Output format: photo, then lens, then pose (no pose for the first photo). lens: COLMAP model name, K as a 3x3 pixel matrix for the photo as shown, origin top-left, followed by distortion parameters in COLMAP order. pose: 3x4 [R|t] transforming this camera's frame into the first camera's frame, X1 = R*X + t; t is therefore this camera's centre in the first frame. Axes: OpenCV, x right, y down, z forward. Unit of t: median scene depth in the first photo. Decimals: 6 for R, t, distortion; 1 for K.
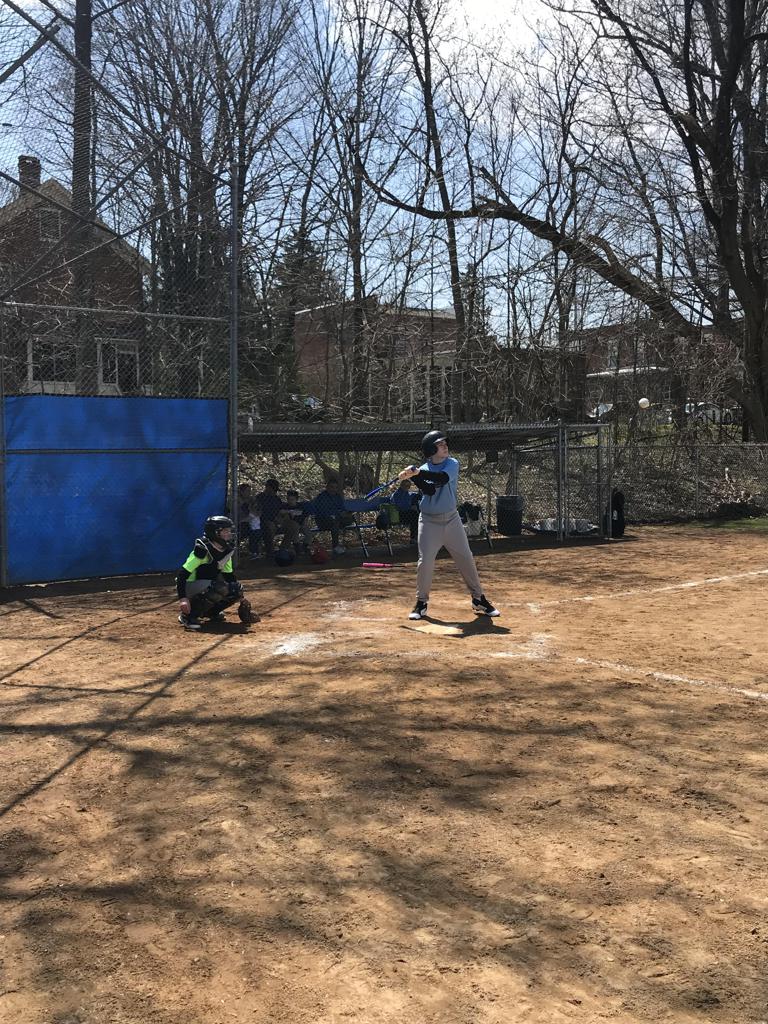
lens RADIAL K [[1099.7, 0, 361.8], [0, 1099.7, 514.2], [0, 0, 1]] dist [0.124552, -0.006771]
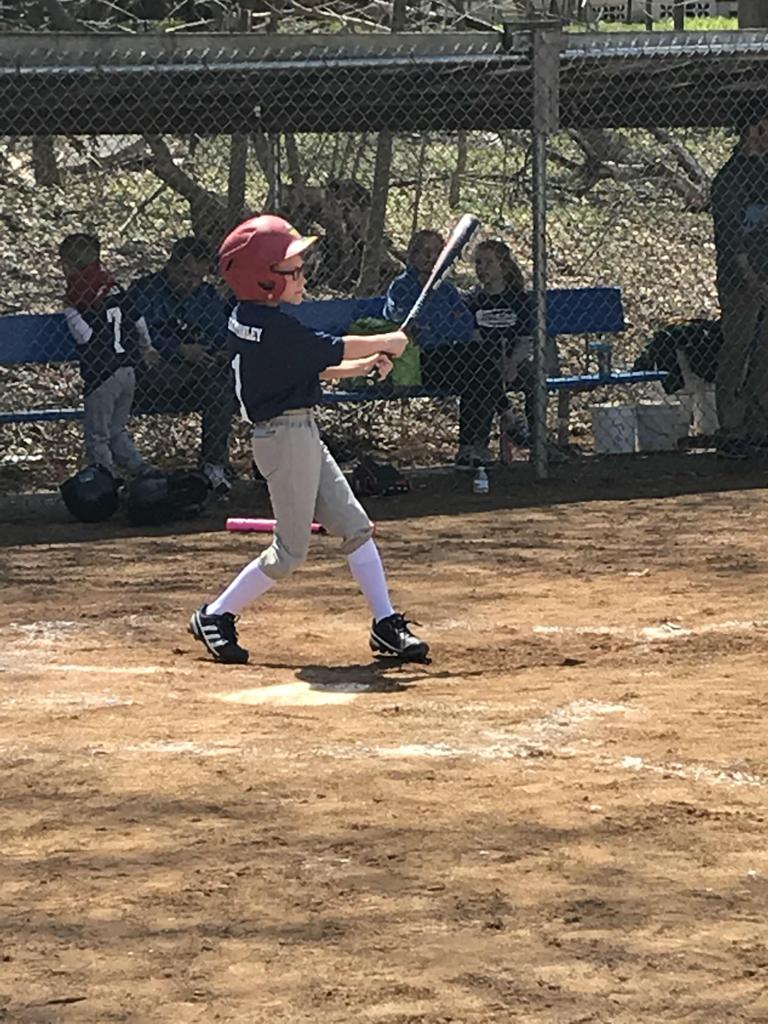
lens RADIAL K [[4819.5, 0, 384.0], [0, 4819.5, 512.0], [0, 0, 1]] dist [0.351318, -1.059920]
pose [[0.996689, 0.003100, -0.081253, 0.124729], [-0.001441, 0.999789, 0.020469, 0.014319], [0.081299, -0.020284, 0.996483, -0.227520]]
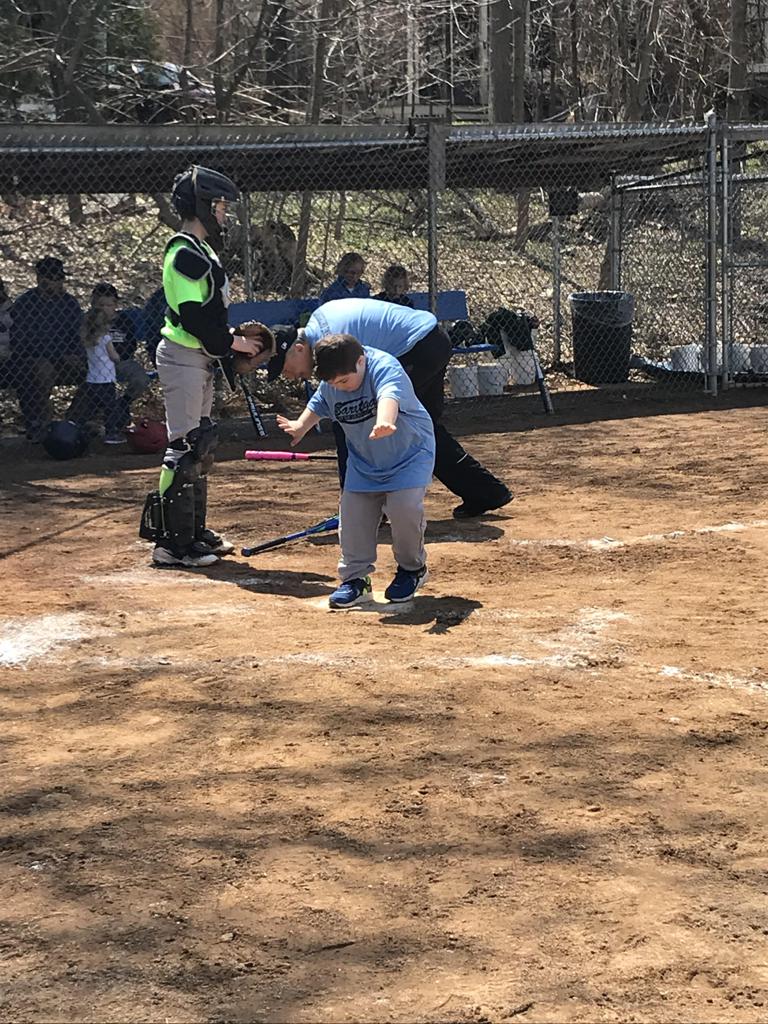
lens RADIAL K [[2467.9, 0, 384.0], [0, 2467.9, 512.0], [0, 0, 1]] dist [0.271694, -1.030796]
pose [[0.999919, -0.008260, 0.009642, 0.039568], [0.007559, 0.997470, 0.070682, -0.000072], [-0.010201, -0.070603, 0.997452, 0.018305]]
